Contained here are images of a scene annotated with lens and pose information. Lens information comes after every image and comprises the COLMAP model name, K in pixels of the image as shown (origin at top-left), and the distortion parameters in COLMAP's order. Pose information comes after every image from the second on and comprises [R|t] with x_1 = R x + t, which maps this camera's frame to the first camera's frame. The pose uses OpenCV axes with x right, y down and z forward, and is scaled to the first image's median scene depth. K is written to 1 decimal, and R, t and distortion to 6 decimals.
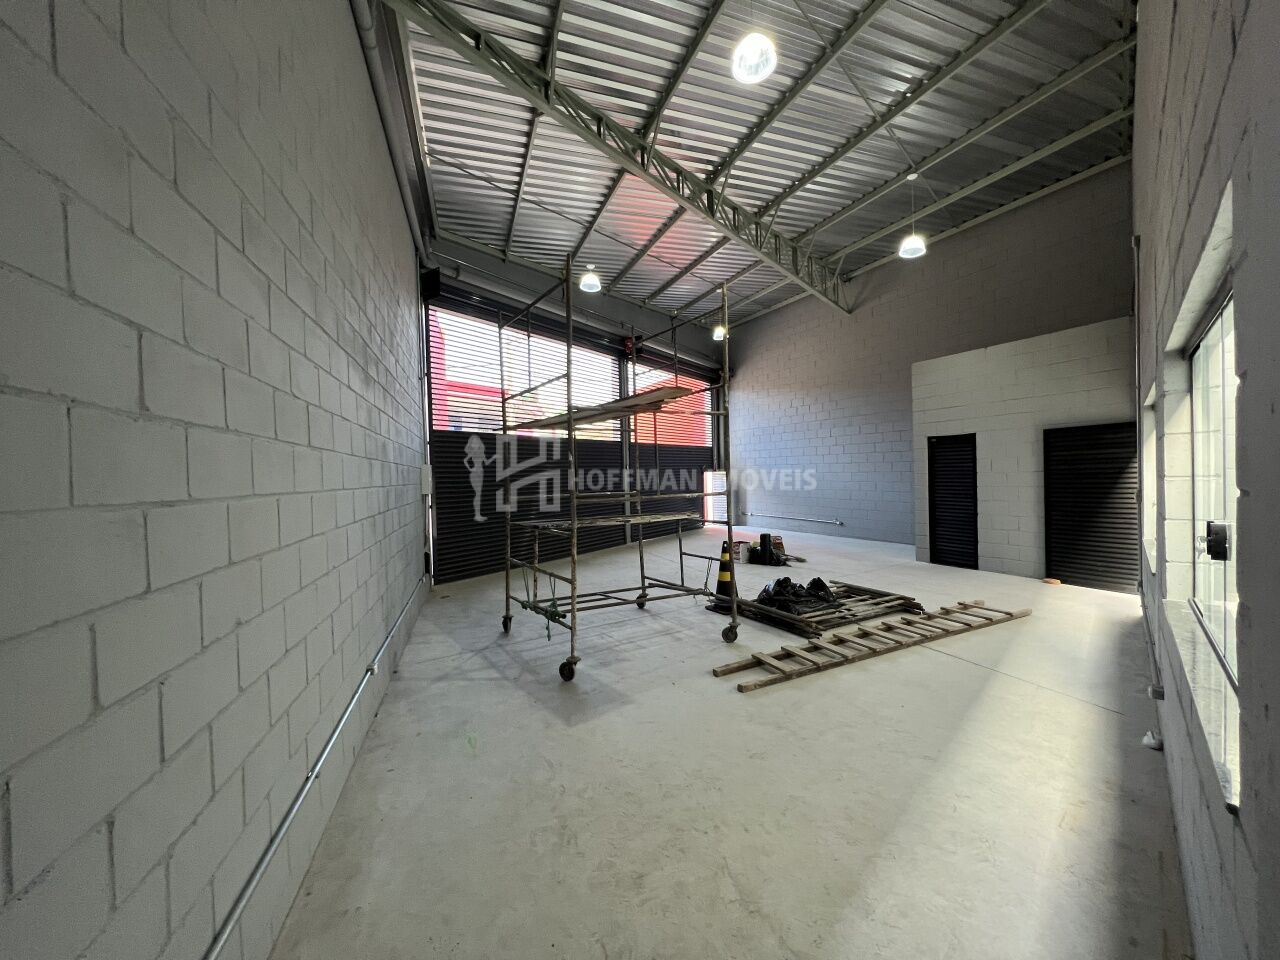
lens RADIAL K [[519.0, 0, 644.9], [0, 519.0, 483.3], [0, 0, 1]] dist [0.003275, 0.000144]
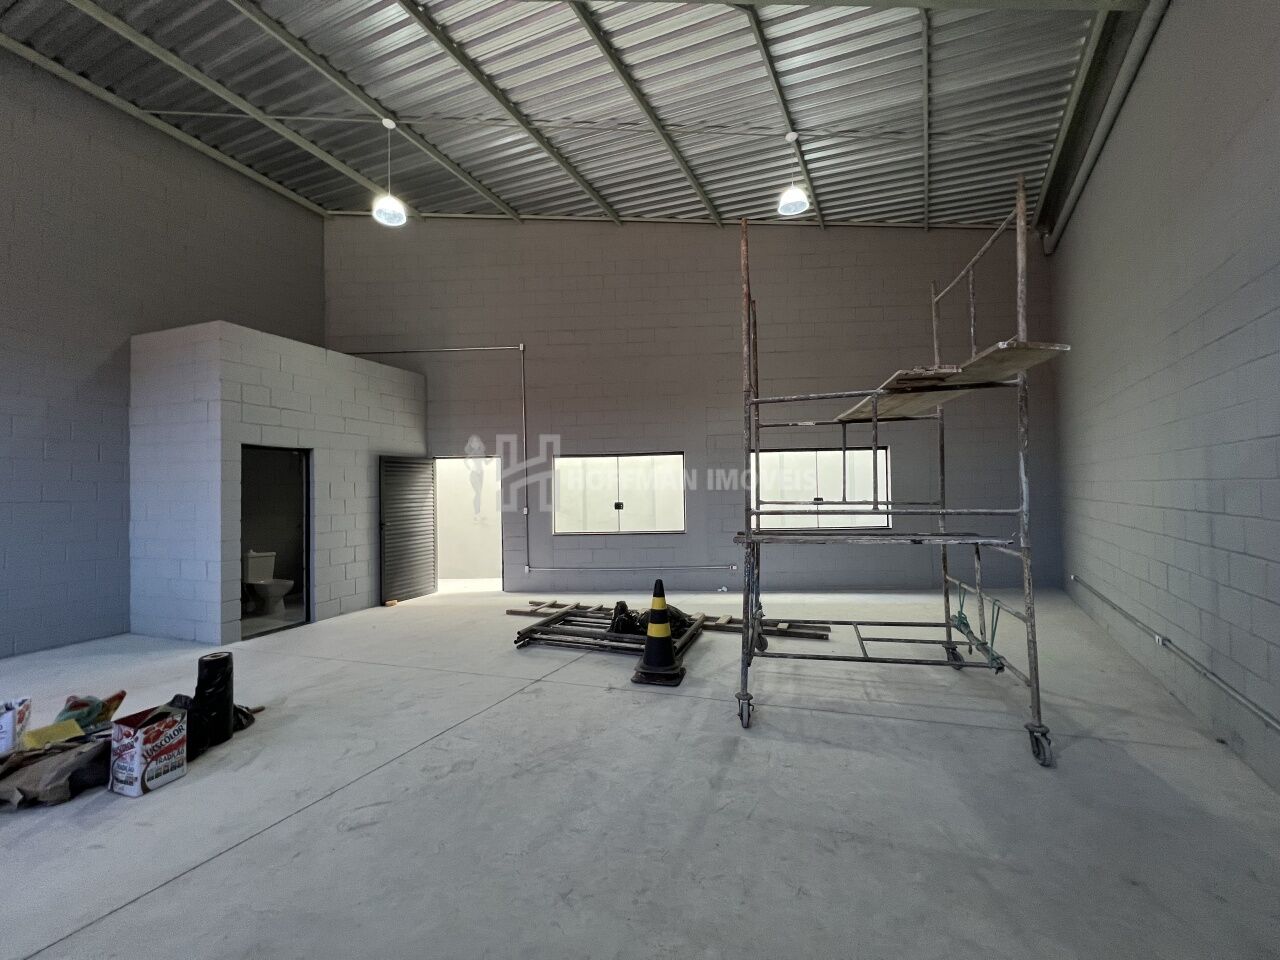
lens RADIAL K [[519.0, 0, 634.1], [0, 519.0, 484.0], [0, 0, 1]] dist [0.003275, 0.000144]
pose [[-0.658021, 0.043596, 0.751737, -0.389880], [0.046457, 0.998771, -0.017257, -0.010314], [-0.751565, 0.023568, -0.659237, 1.600977]]
